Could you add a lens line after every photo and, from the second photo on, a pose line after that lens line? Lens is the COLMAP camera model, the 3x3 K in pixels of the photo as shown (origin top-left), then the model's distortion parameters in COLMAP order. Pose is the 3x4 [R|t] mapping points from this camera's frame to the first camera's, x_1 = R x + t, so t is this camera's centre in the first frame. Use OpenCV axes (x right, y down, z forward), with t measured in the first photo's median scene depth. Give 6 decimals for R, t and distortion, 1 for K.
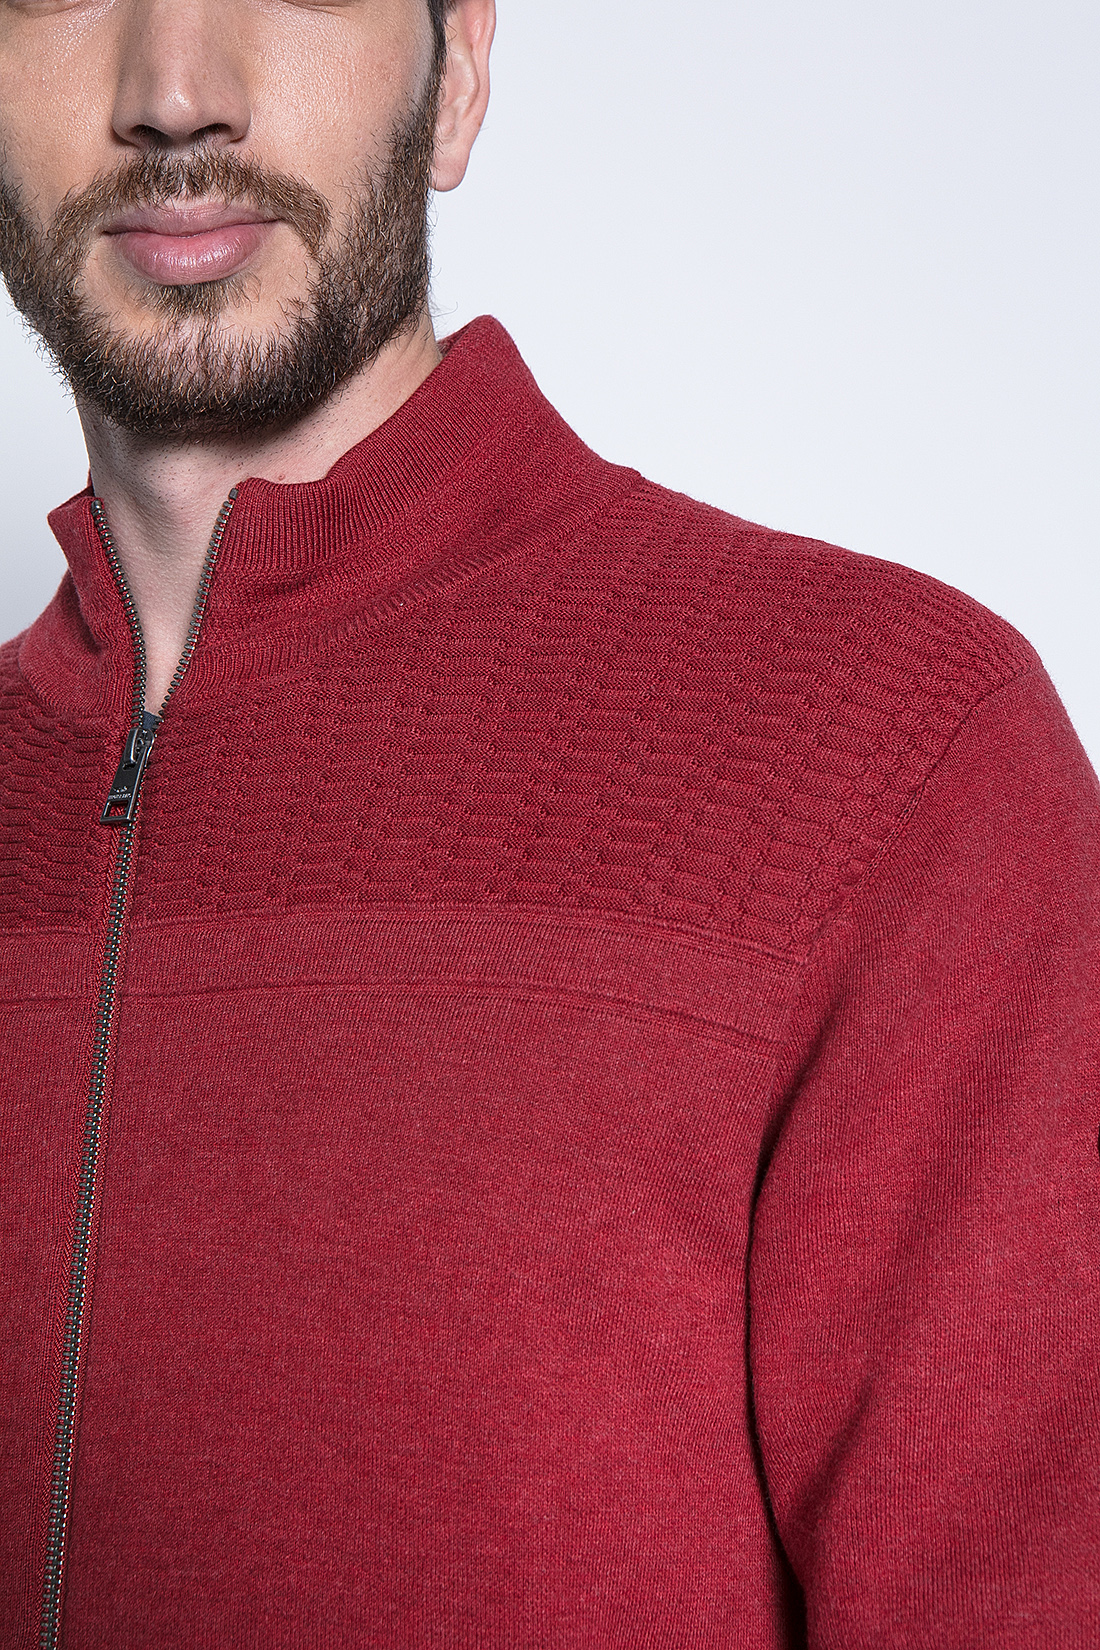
lens RADIAL K [[2760.0, 0, 548.9], [0, 2760.0, 823.2], [0, 0, 1]] dist [-0.171214, 0.000000]
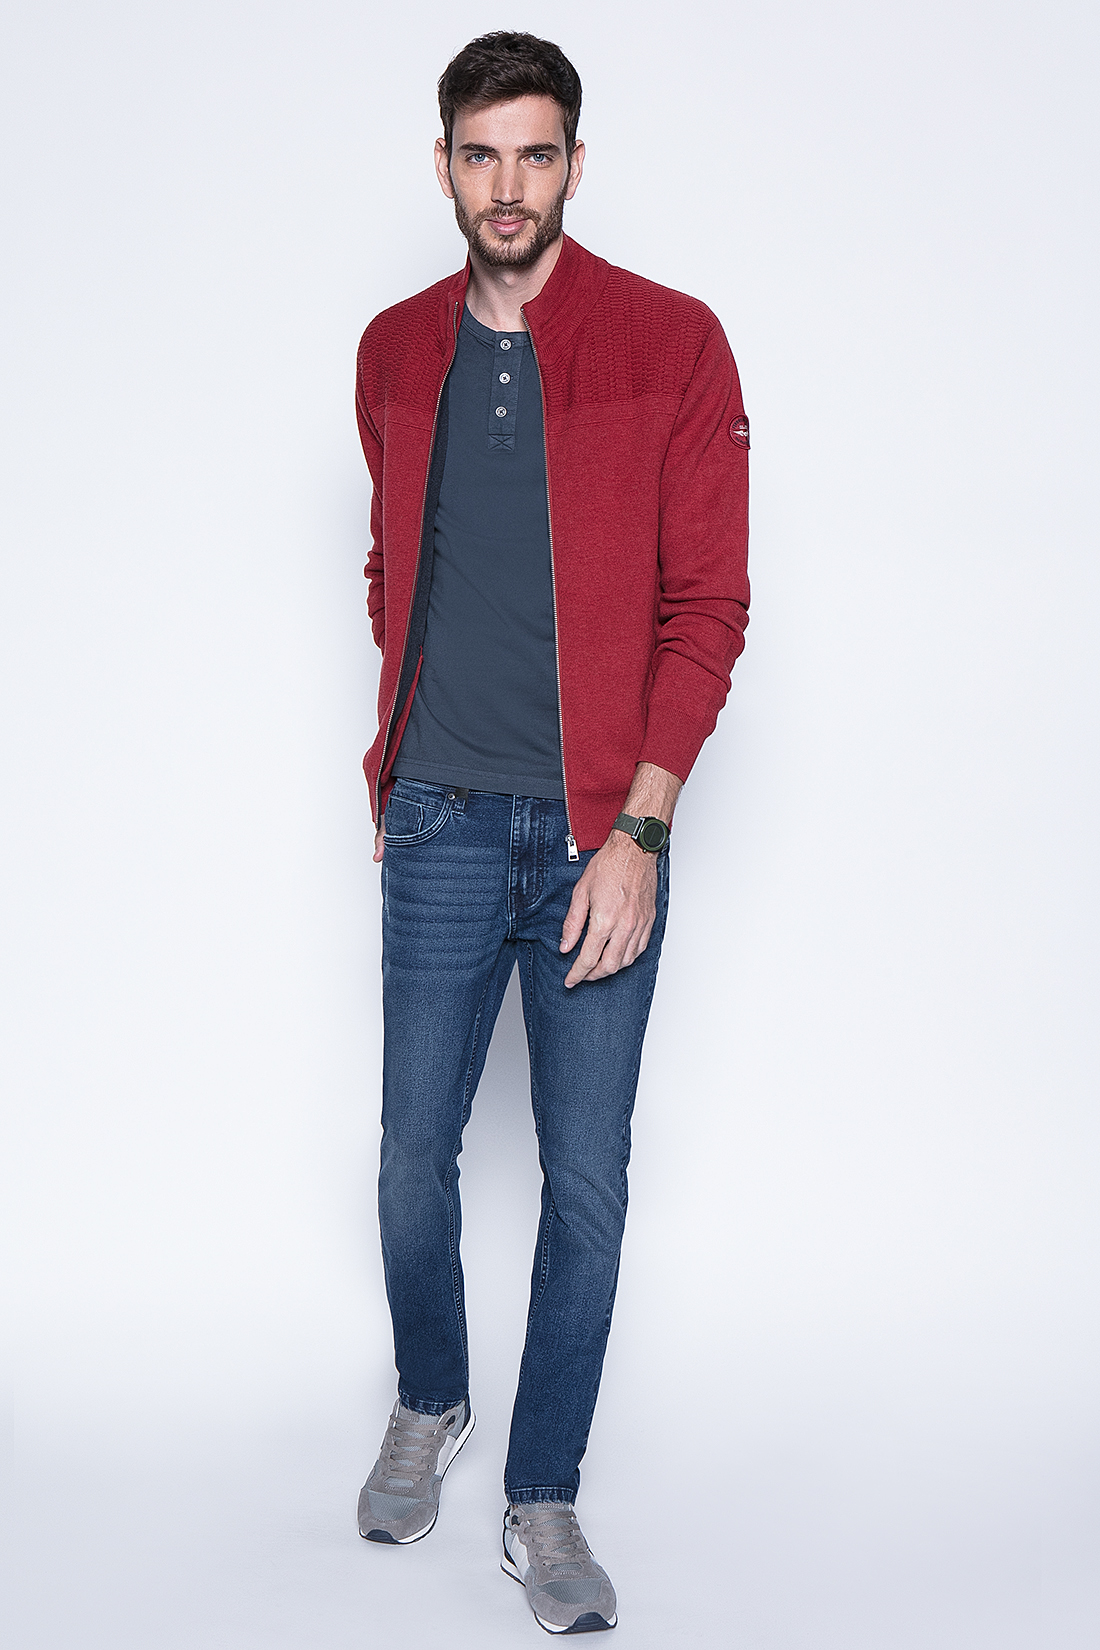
lens RADIAL K [[3670.6, 0, 546.6], [0, 3670.6, 824.2], [0, 0, 1]] dist [-0.634527, 0.000000]
pose [[0.998123, 0.058207, -0.019052, 0.086432], [-0.054120, 0.983862, 0.170550, -0.254211], [0.028672, -0.169198, 0.985165, -4.576639]]
